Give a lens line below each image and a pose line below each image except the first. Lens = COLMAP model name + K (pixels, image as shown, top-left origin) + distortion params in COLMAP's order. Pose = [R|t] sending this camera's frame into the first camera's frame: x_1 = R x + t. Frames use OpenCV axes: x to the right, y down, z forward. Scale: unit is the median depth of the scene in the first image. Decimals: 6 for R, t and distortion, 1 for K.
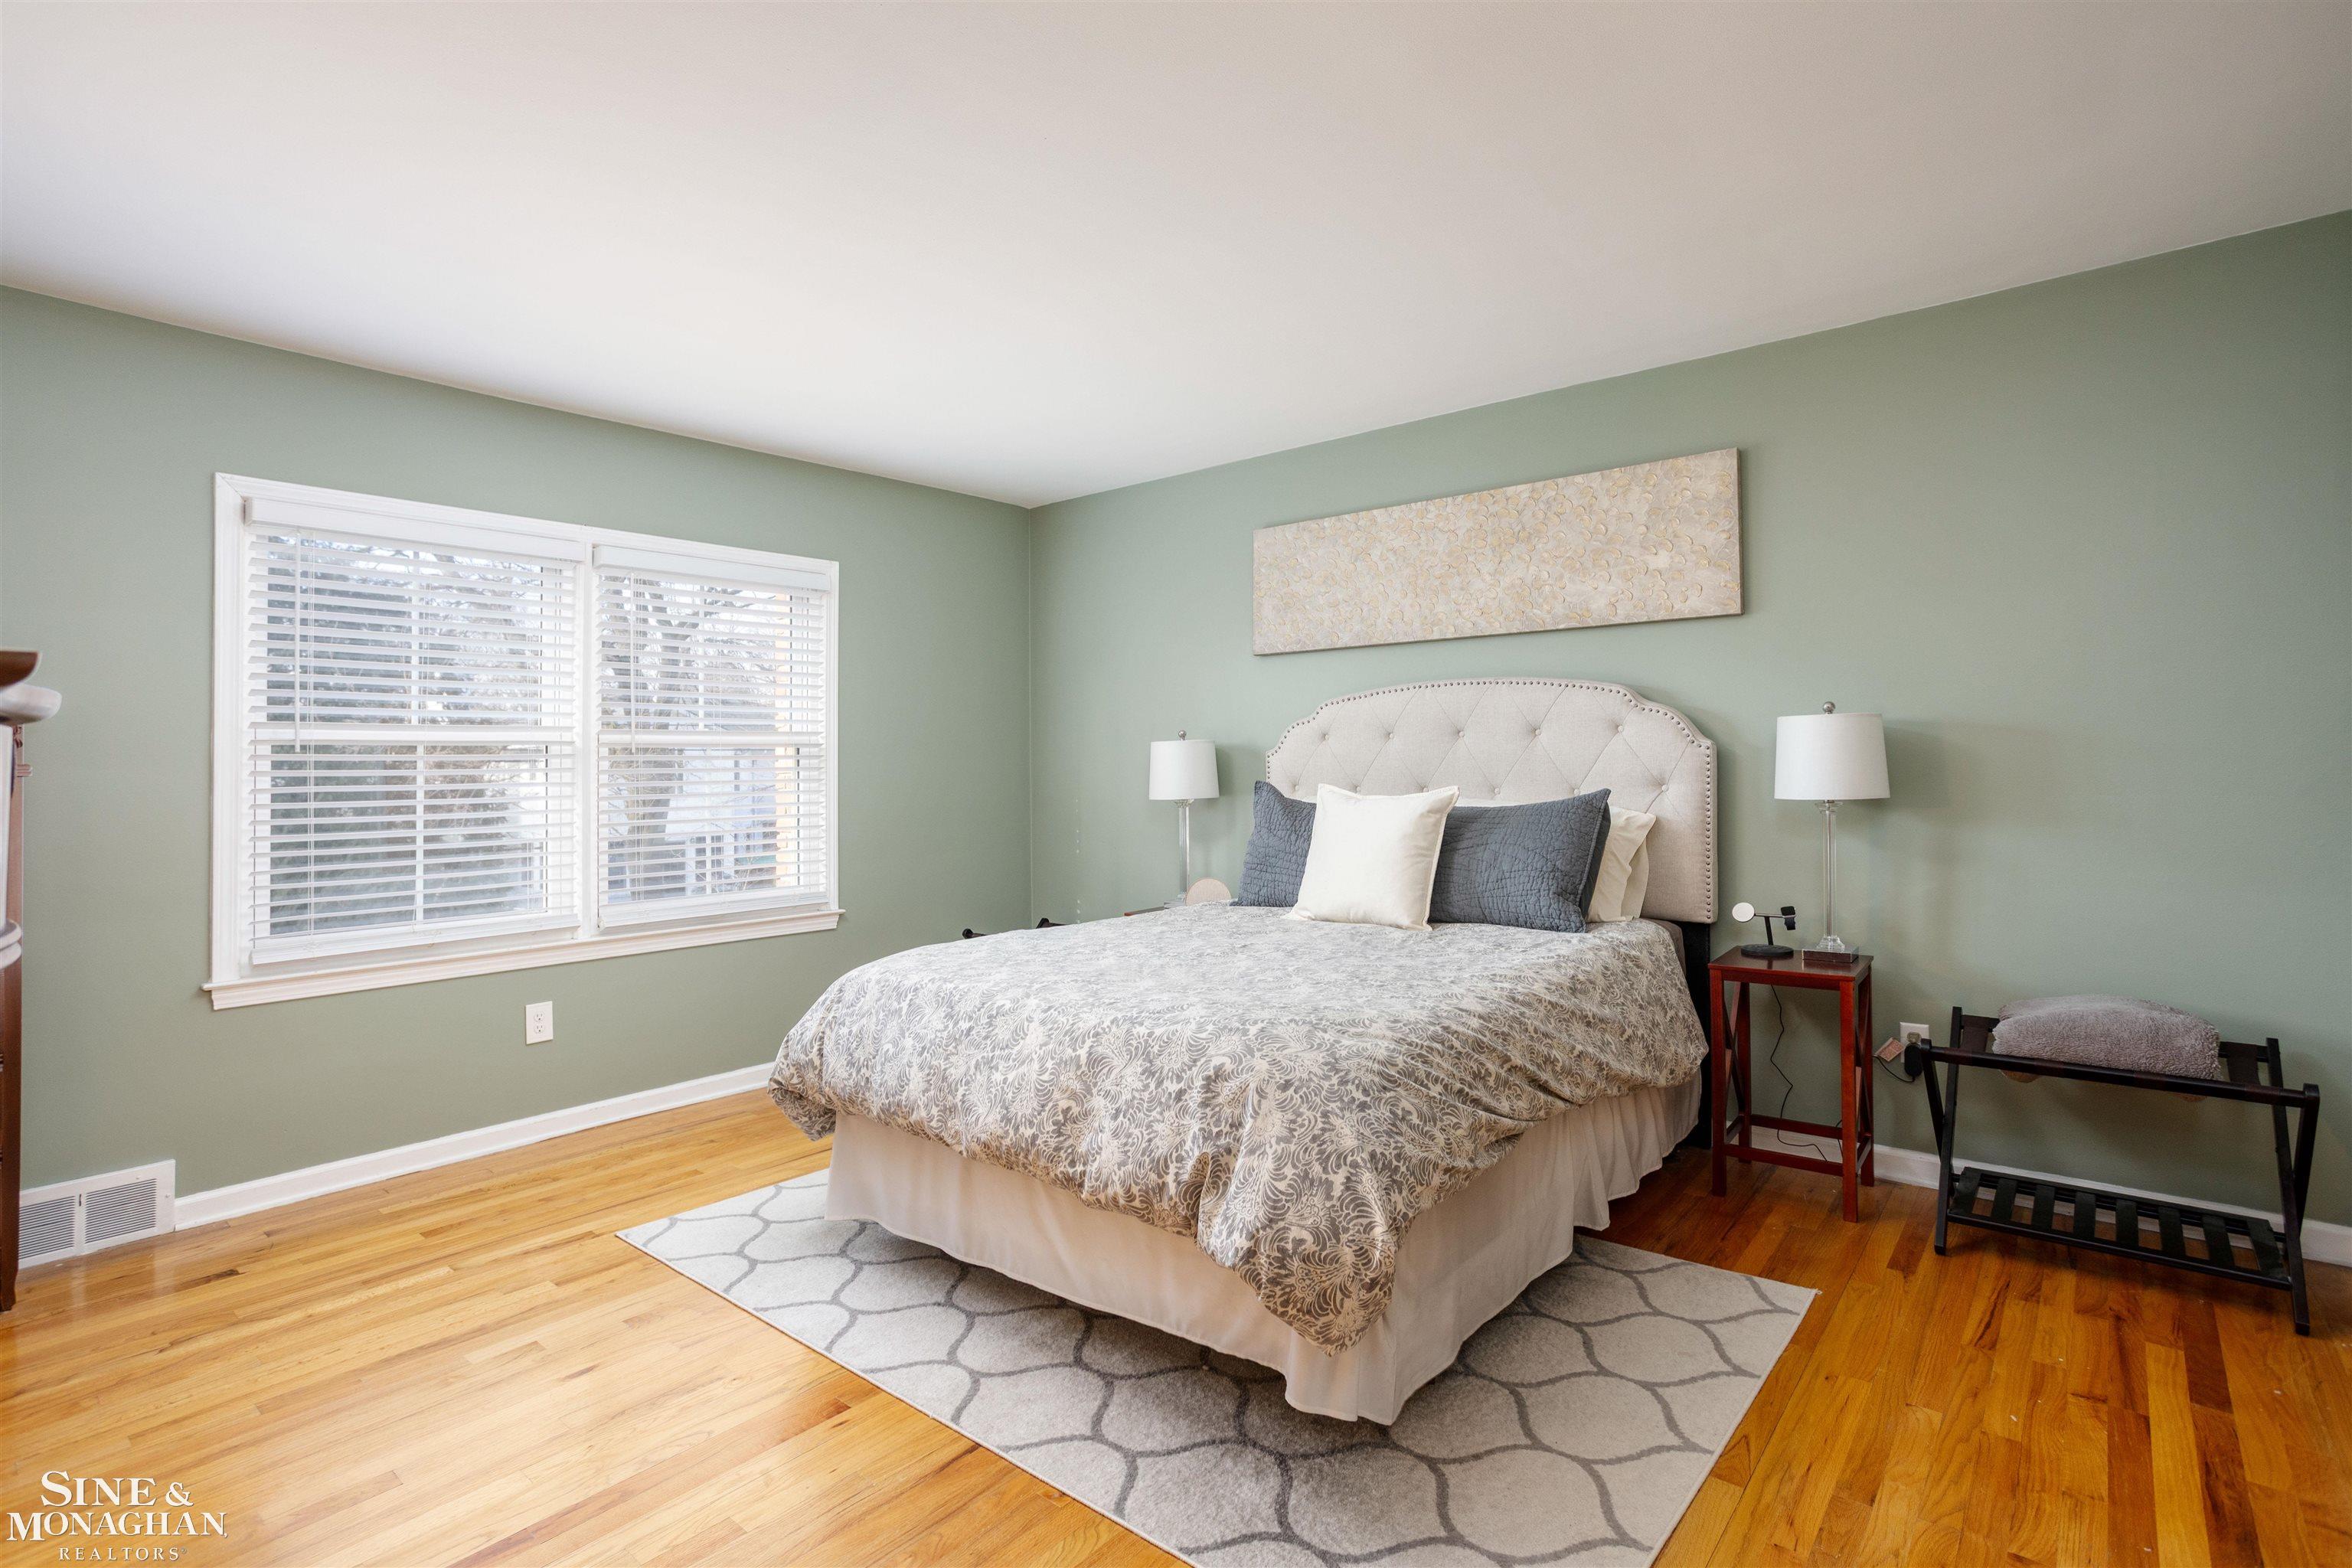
lens RADIAL K [[1138.3, 0, 1171.6], [0, 1138.3, 760.2], [0, 0, 1]] dist [-0.002341, -0.000017]
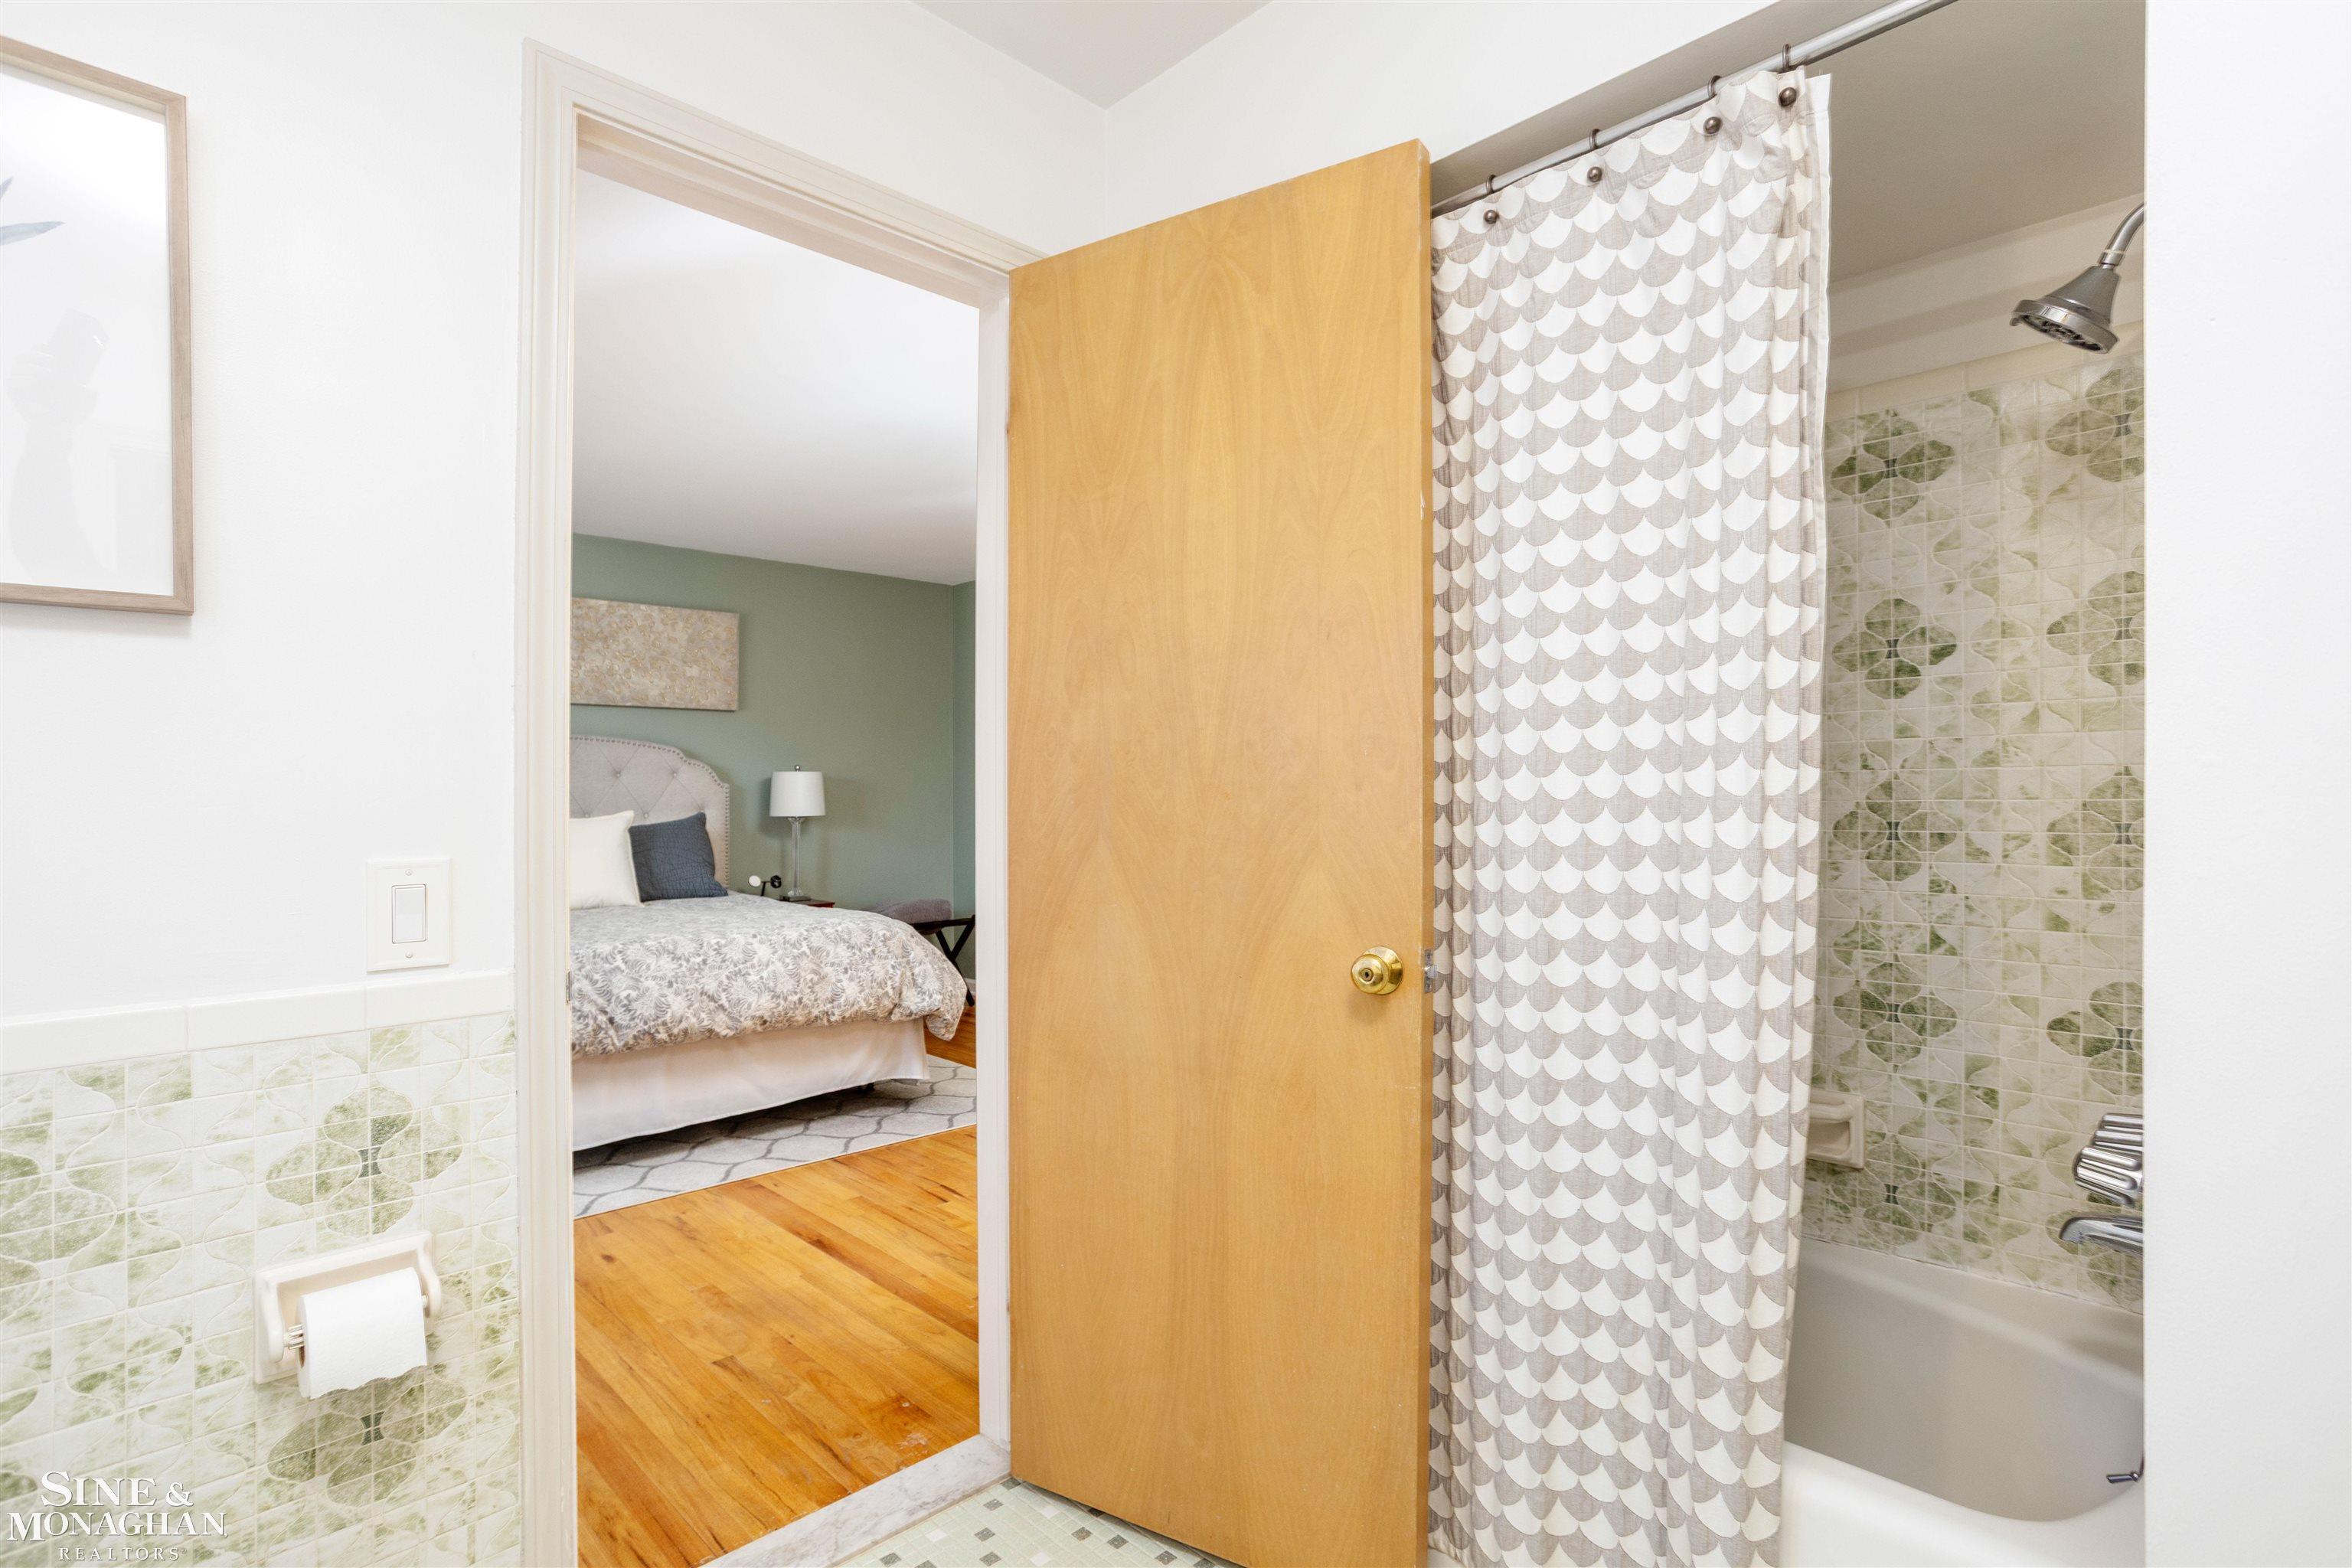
lens RADIAL K [[1138.3, 0, 1173.4], [0, 1138.3, 798.5], [0, 0, 1]] dist [-0.002341, -0.000017]
pose [[0.113649, 0.011651, 0.993453, -1.130037], [0.008819, 0.999880, -0.012736, 0.032579], [-0.993482, 0.010208, 0.113532, 0.145940]]
